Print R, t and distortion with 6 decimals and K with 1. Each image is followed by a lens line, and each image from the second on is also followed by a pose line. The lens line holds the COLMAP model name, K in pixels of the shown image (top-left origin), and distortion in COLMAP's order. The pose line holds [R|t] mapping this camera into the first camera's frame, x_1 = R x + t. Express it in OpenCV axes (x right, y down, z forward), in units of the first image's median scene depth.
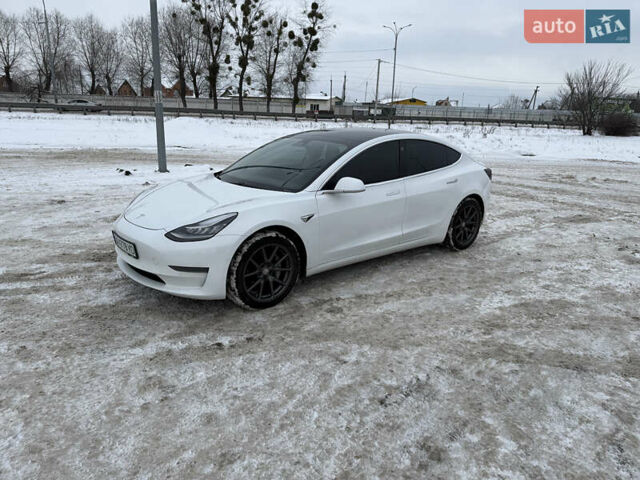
lens RADIAL K [[448.6, 0, 320.0], [0, 448.6, 240.0], [0, 0, 1]] dist [0.073947, -0.108383]
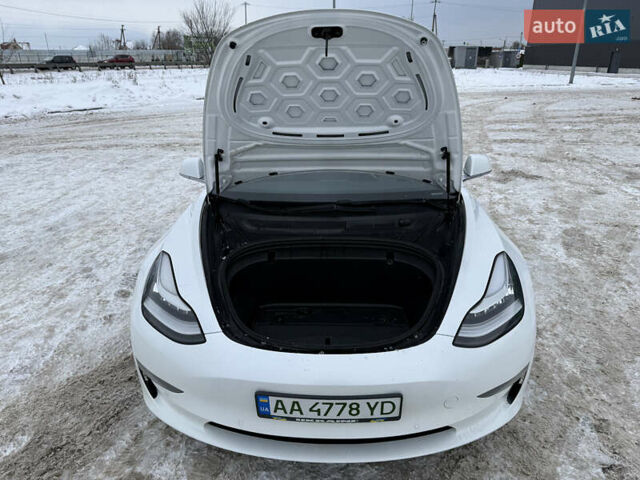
lens RADIAL K [[453.6, 0, 320.0], [0, 453.6, 240.0], [0, 0, 1]] dist [-0.000153, -0.001099]
pose [[0.675608, -0.317686, 0.665304, -0.077538], [0.238540, 0.948052, 0.210465, -0.027035], [-0.697604, 0.016509, 0.716293, 0.078943]]
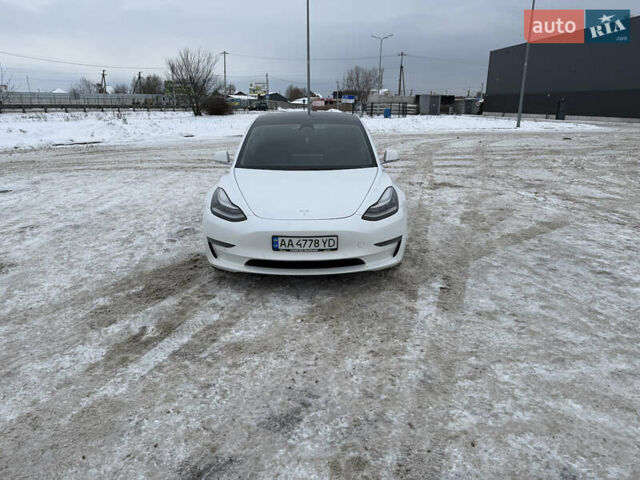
lens RADIAL K [[448.6, 0, 320.0], [0, 448.6, 240.0], [0, 0, 1]] dist [0.073947, -0.108383]
pose [[0.636940, -0.257501, 0.726636, -0.125921], [0.234031, 0.962670, 0.136002, -0.013664], [-0.734531, 0.083431, 0.673426, 0.038464]]
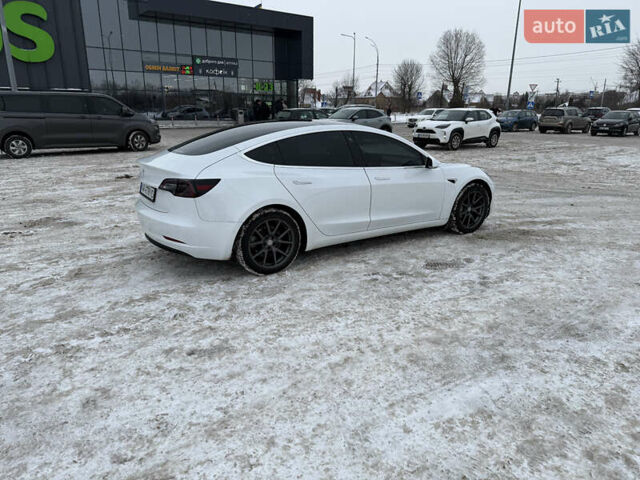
lens RADIAL K [[448.6, 0, 320.0], [0, 448.6, 240.0], [0, 0, 1]] dist [0.073947, -0.108383]
pose [[-0.991845, -0.075116, 0.102962, -0.008501], [-0.008678, 0.845789, 0.533447, -0.088372], [-0.127155, 0.528203, -0.839543, 0.314260]]
